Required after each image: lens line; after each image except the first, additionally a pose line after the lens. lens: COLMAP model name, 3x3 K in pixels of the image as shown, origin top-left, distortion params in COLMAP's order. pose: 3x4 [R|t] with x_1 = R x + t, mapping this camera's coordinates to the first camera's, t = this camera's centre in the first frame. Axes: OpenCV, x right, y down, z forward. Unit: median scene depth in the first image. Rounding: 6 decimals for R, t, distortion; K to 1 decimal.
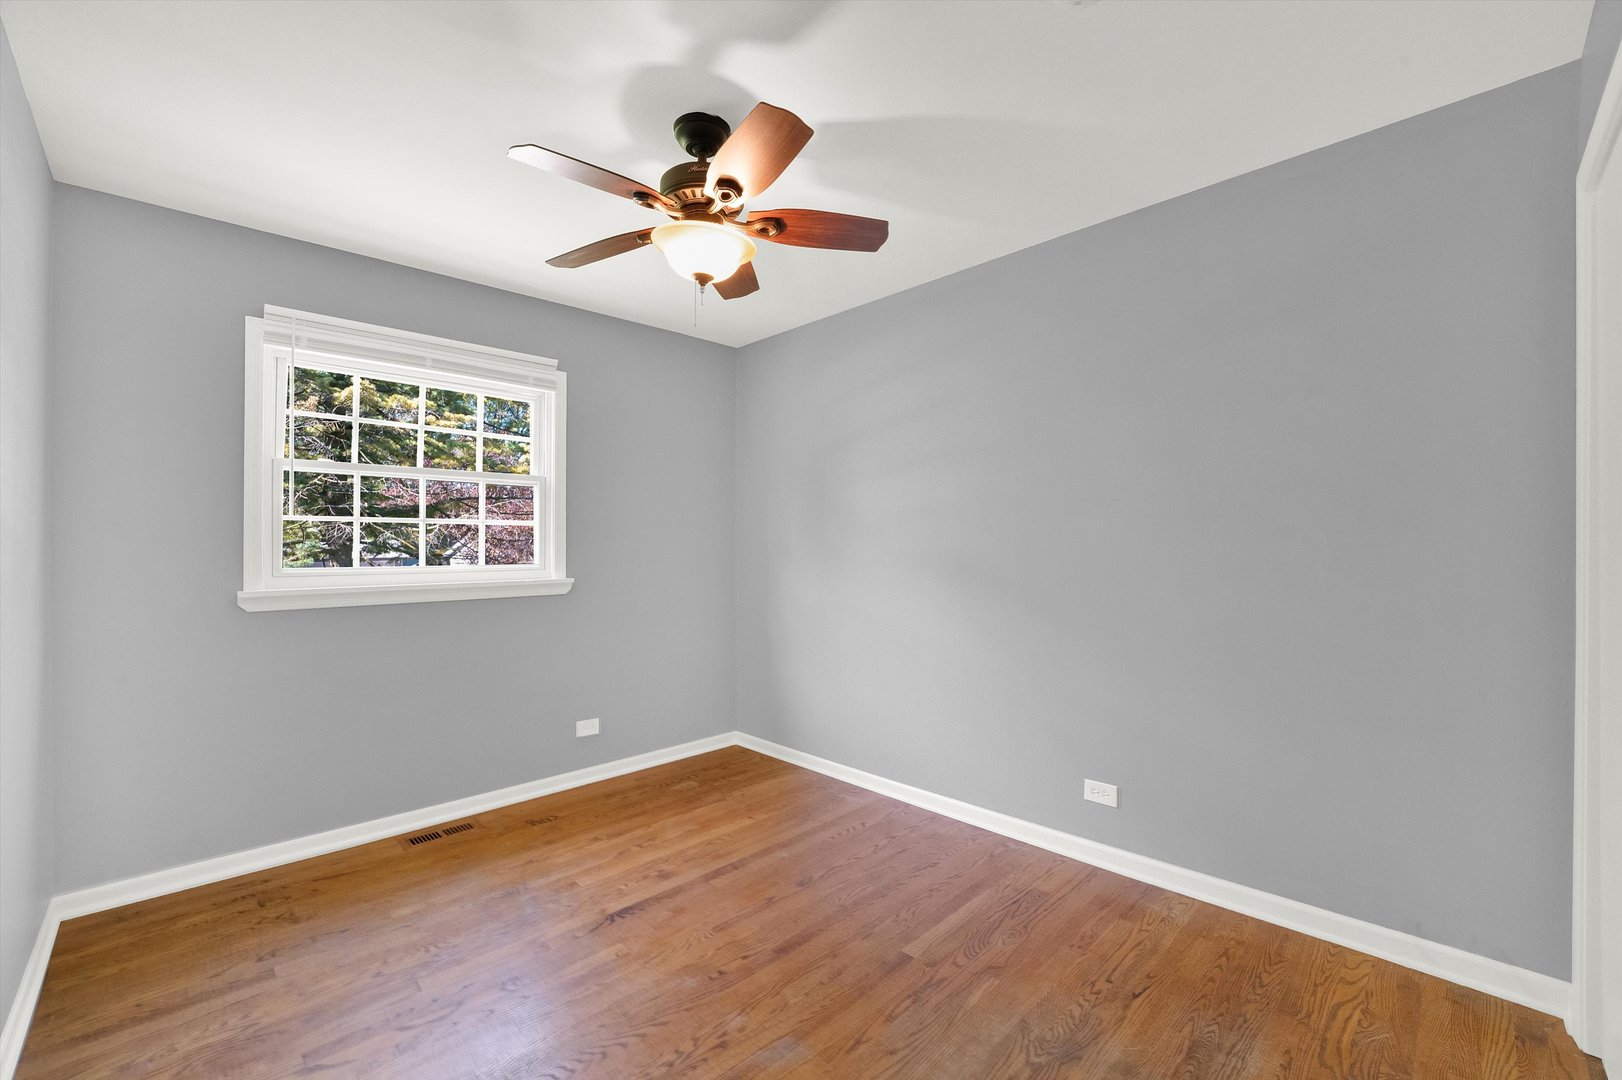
lens RADIAL K [[664.7, 0, 807.8], [0, 664.7, 545.2], [0, 0, 1]] dist [-0.023631, 0.000440]
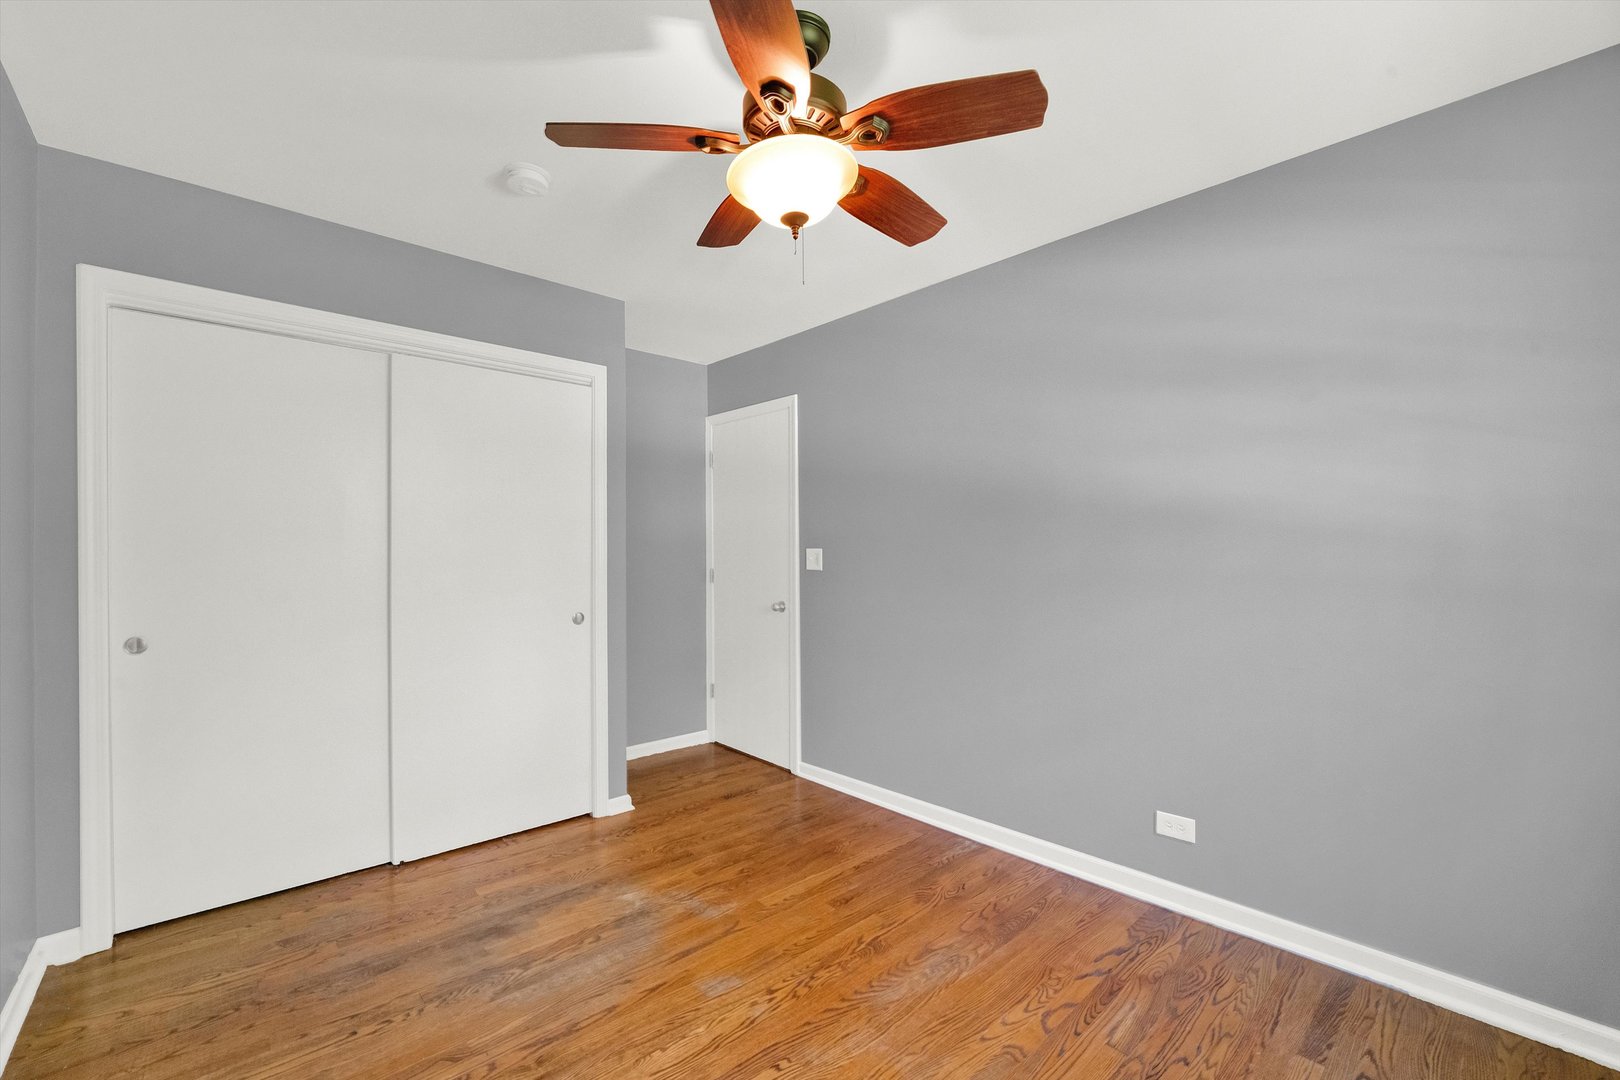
lens RADIAL K [[663.9, 0, 806.8], [0, 663.9, 545.2], [0, 0, 1]] dist [-0.023631, 0.000440]
pose [[-0.999234, 0.006373, 0.038620, -0.228613], [0.006077, 0.999951, -0.007778, -0.005060], [-0.038668, -0.007538, -0.999224, 2.031957]]
